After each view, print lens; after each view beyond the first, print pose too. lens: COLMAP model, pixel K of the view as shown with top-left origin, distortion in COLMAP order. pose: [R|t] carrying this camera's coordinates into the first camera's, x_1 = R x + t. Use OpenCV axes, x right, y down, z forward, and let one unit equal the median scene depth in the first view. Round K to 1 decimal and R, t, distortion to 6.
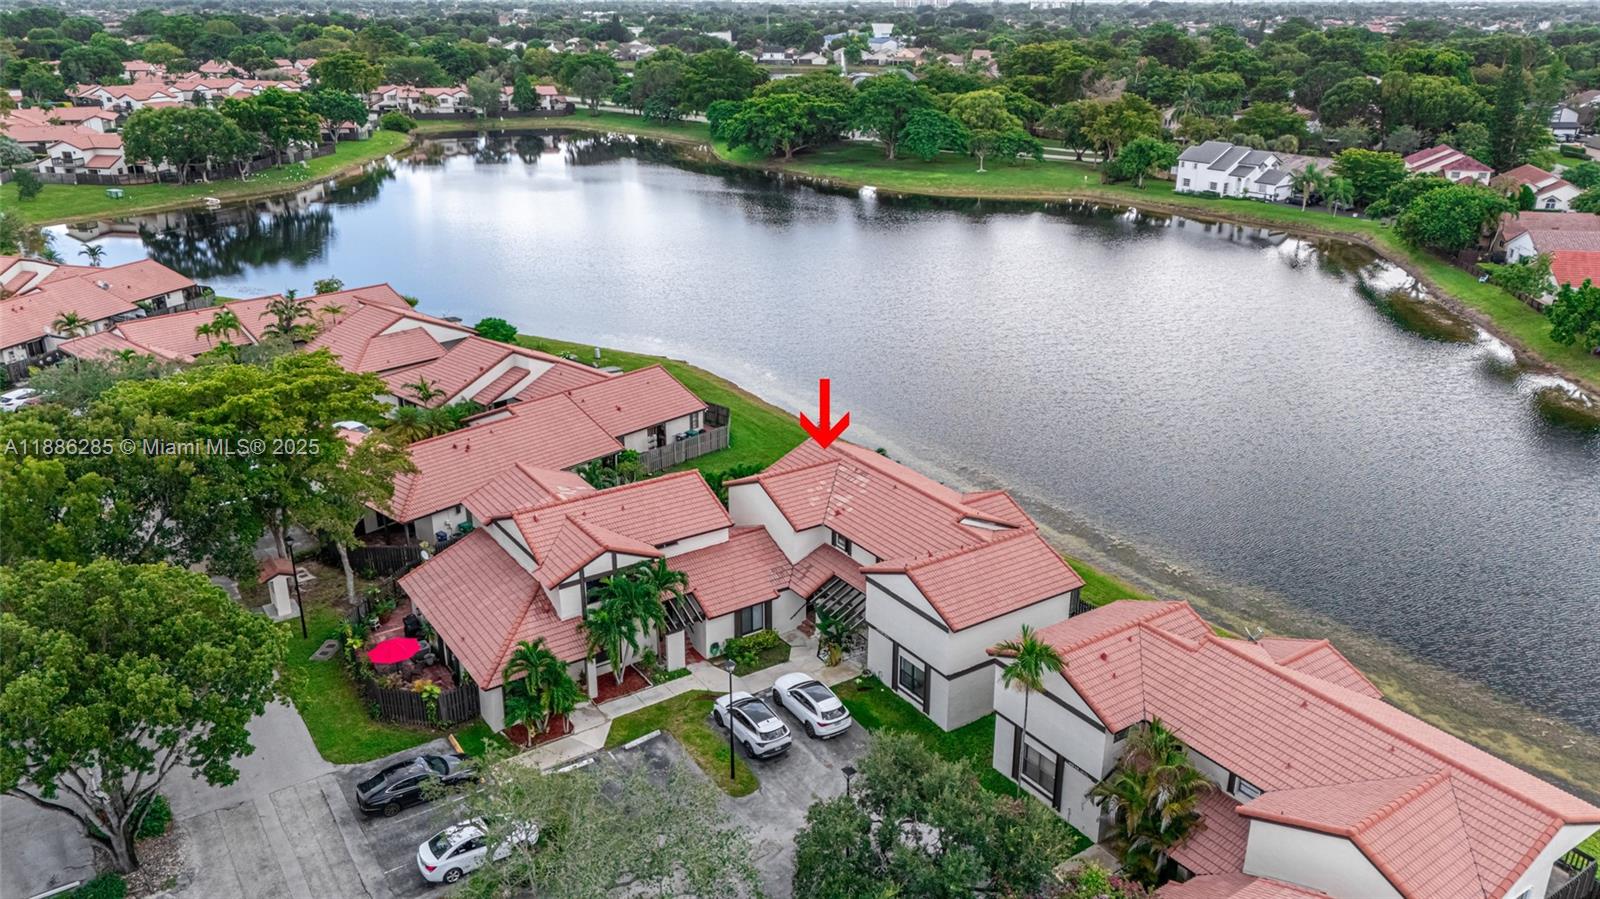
lens RADIAL K [[1183.0, 0, 803.8], [0, 1183.0, 447.2], [0, 0, 1]] dist [0.056308, -0.036516]
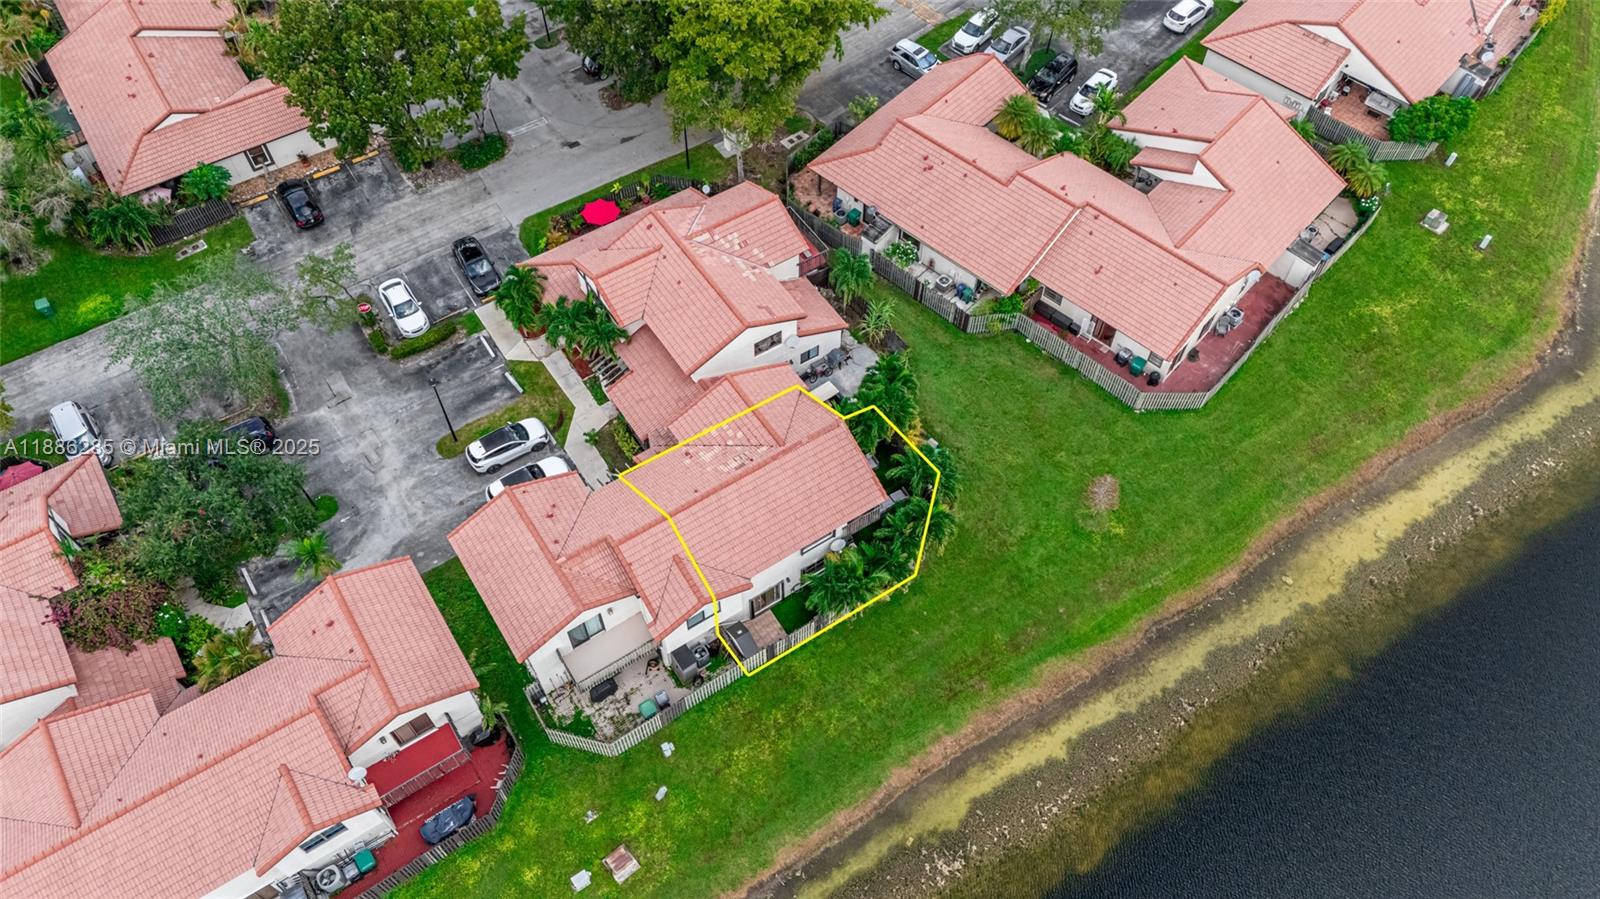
lens RADIAL K [[1183.0, 0, 803.8], [0, 1183.0, 447.2], [0, 0, 1]] dist [0.056308, -0.036516]
pose [[-0.009999, 0.826864, -0.562313, 0.205678], [-0.361772, 0.521257, 0.772925, -0.264739], [0.932213, 0.211158, 0.293924, 0.286028]]
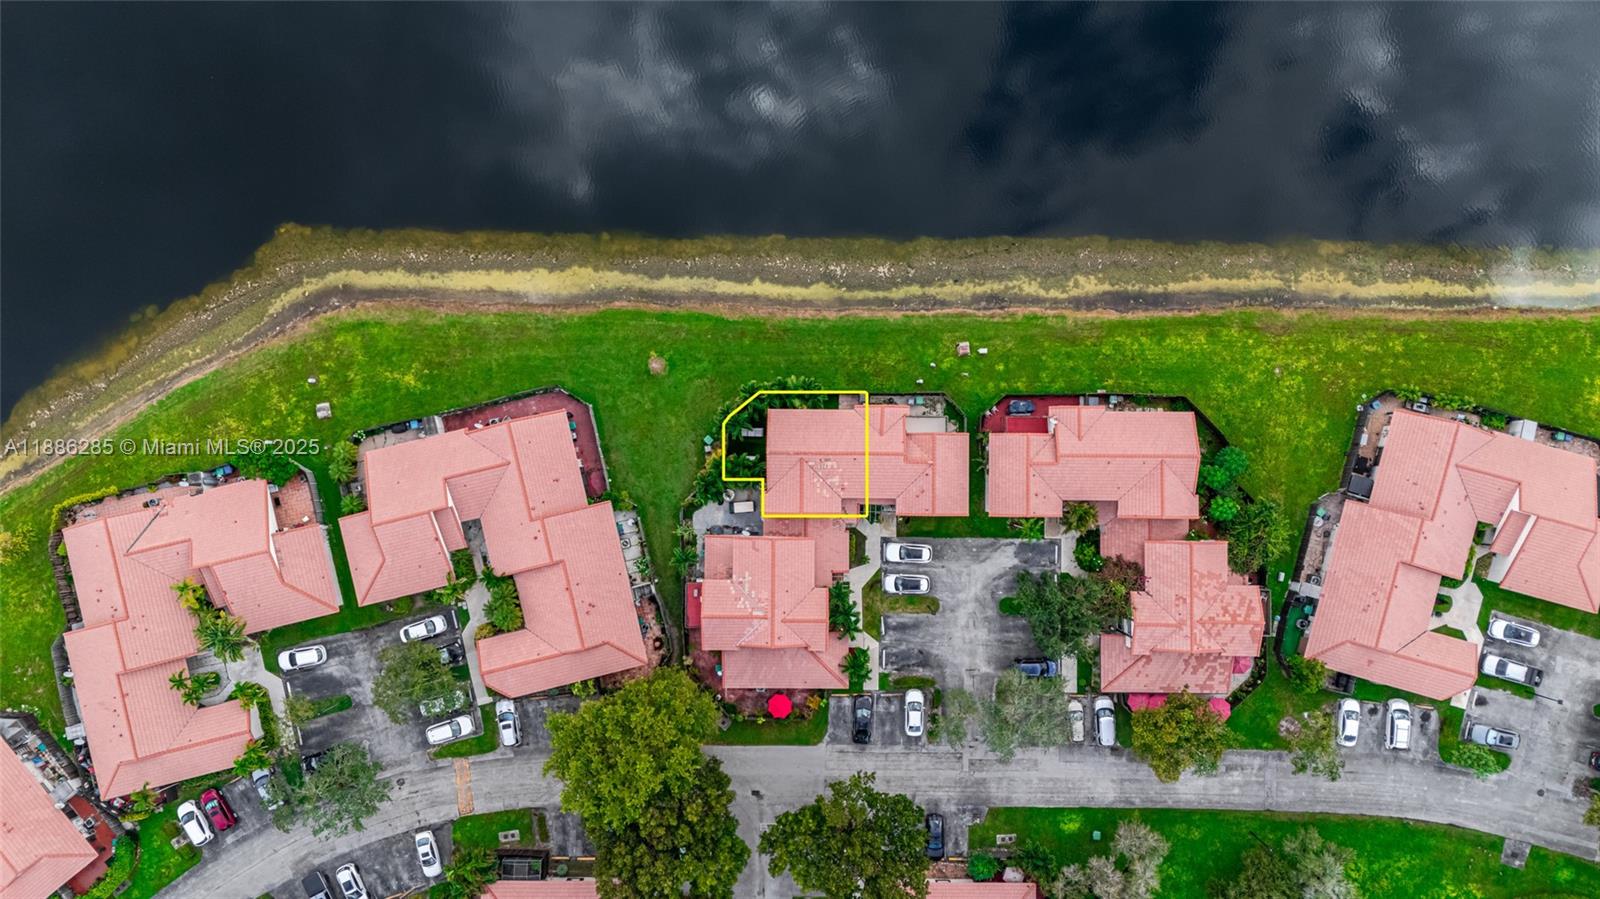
lens RADIAL K [[1170.9, 0, 807.1], [0, 1170.9, 455.3], [0, 0, 1]] dist [0.140544, -0.282295]
pose [[0.567250, -0.823392, 0.015898, 0.004194], [0.289696, 0.217573, 0.932061, -0.598182], [-0.770911, -0.524107, 0.361951, 0.146228]]
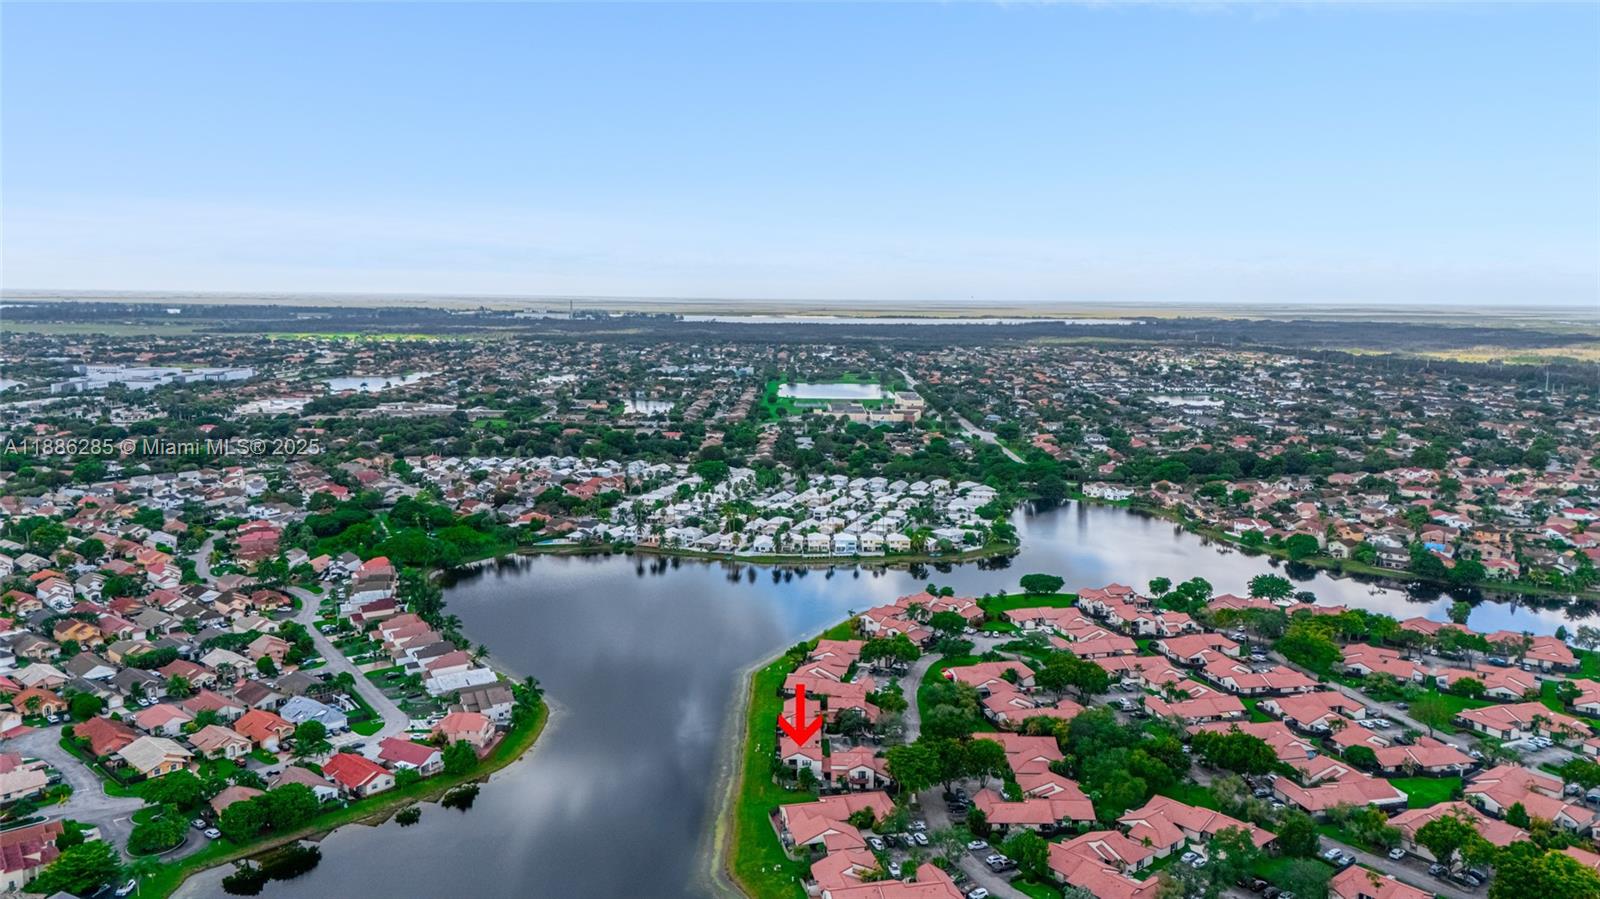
lens RADIAL K [[1177.2, 0, 806.2], [0, 1177.2, 453.6], [0, 0, 1]] dist [0.068951, -0.065196]
pose [[-0.828482, -0.085201, 0.553496, -0.907709], [0.190123, 0.886866, 0.421097, -1.094805], [-0.526755, 0.454103, -0.718554, 1.414789]]
